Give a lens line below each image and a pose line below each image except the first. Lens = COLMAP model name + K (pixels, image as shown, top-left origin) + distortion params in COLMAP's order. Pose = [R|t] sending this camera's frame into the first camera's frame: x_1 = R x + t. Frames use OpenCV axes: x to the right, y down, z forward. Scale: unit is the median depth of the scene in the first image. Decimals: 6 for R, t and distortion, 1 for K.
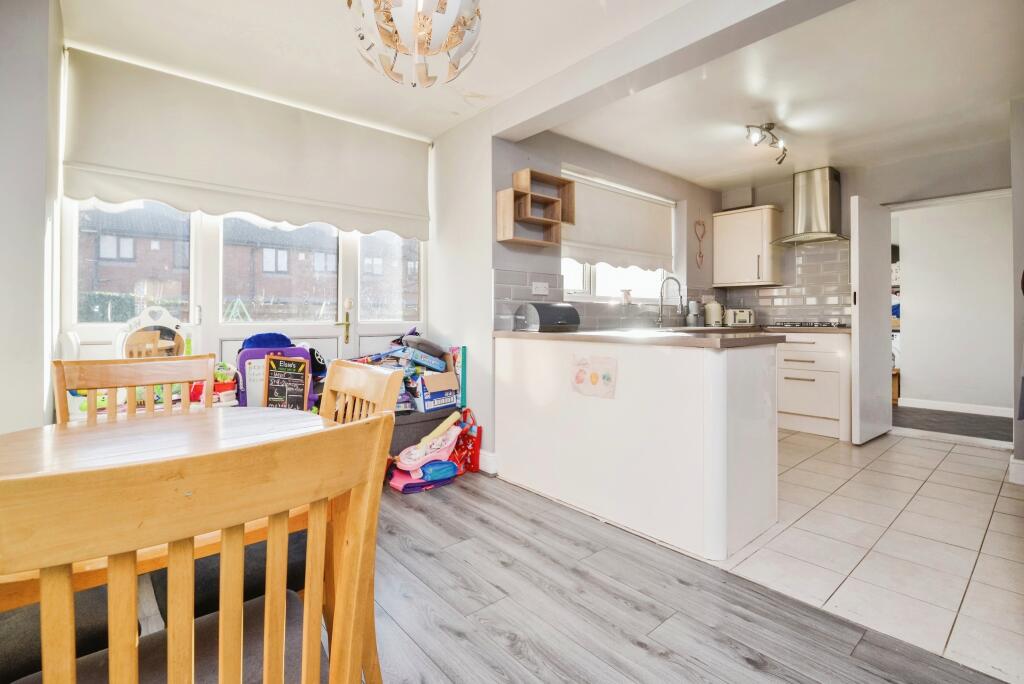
lens RADIAL K [[468.9, 0, 515.0], [0, 468.9, 308.3], [0, 0, 1]] dist [-0.014781, 0.000035]
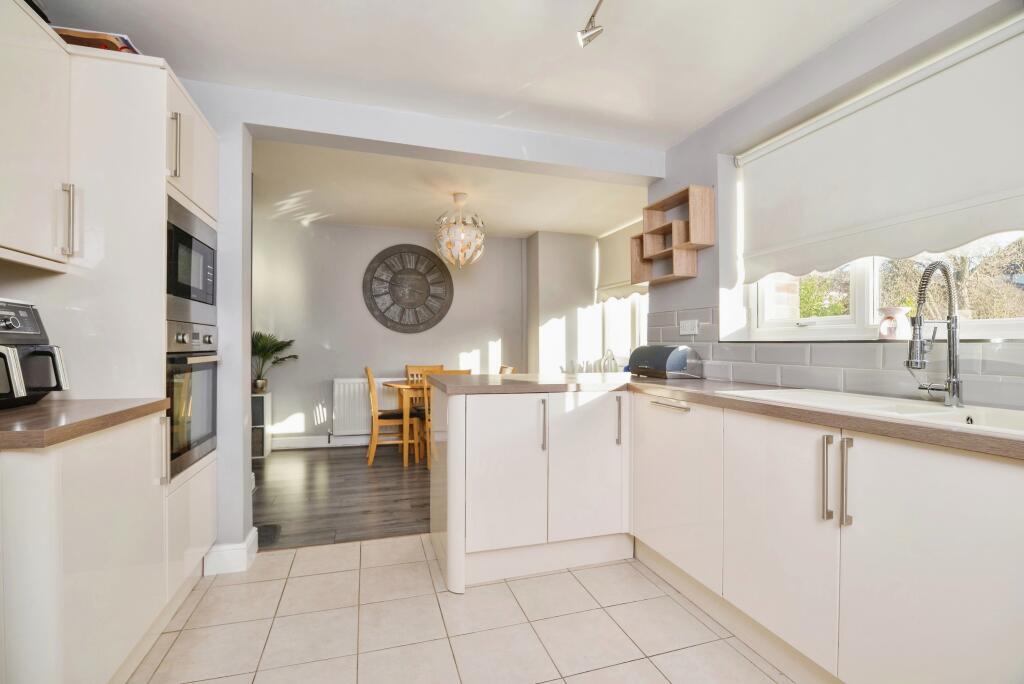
lens RADIAL K [[468.9, 0, 514.5], [0, 468.9, 344.2], [0, 0, 1]] dist [-0.014781, 0.000035]
pose [[-0.392058, -0.007230, -0.919912, 1.194836], [0.007091, 0.999916, -0.010882, -0.005688], [0.919913, -0.010790, -0.391973, 1.311021]]
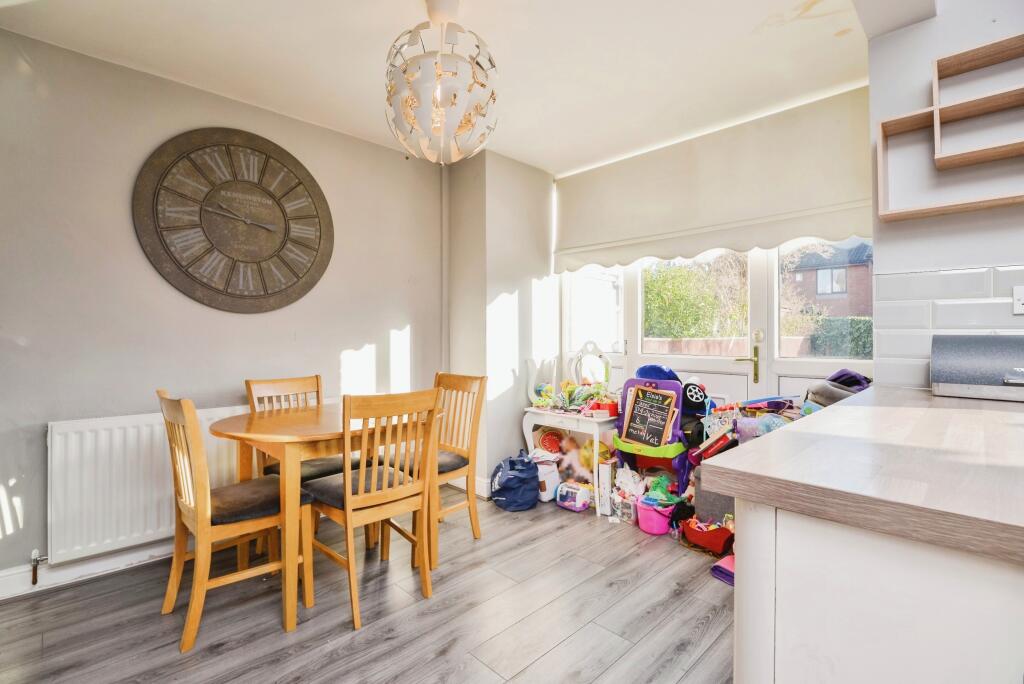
lens RADIAL K [[468.9, 0, 509.6], [0, 468.9, 332.7], [0, 0, 1]] dist [-0.014781, 0.000035]
pose [[0.062775, -0.006807, -0.998004, 0.554768], [0.015350, 0.999865, -0.005855, -0.021675], [0.997910, -0.014952, 0.062871, 0.618352]]
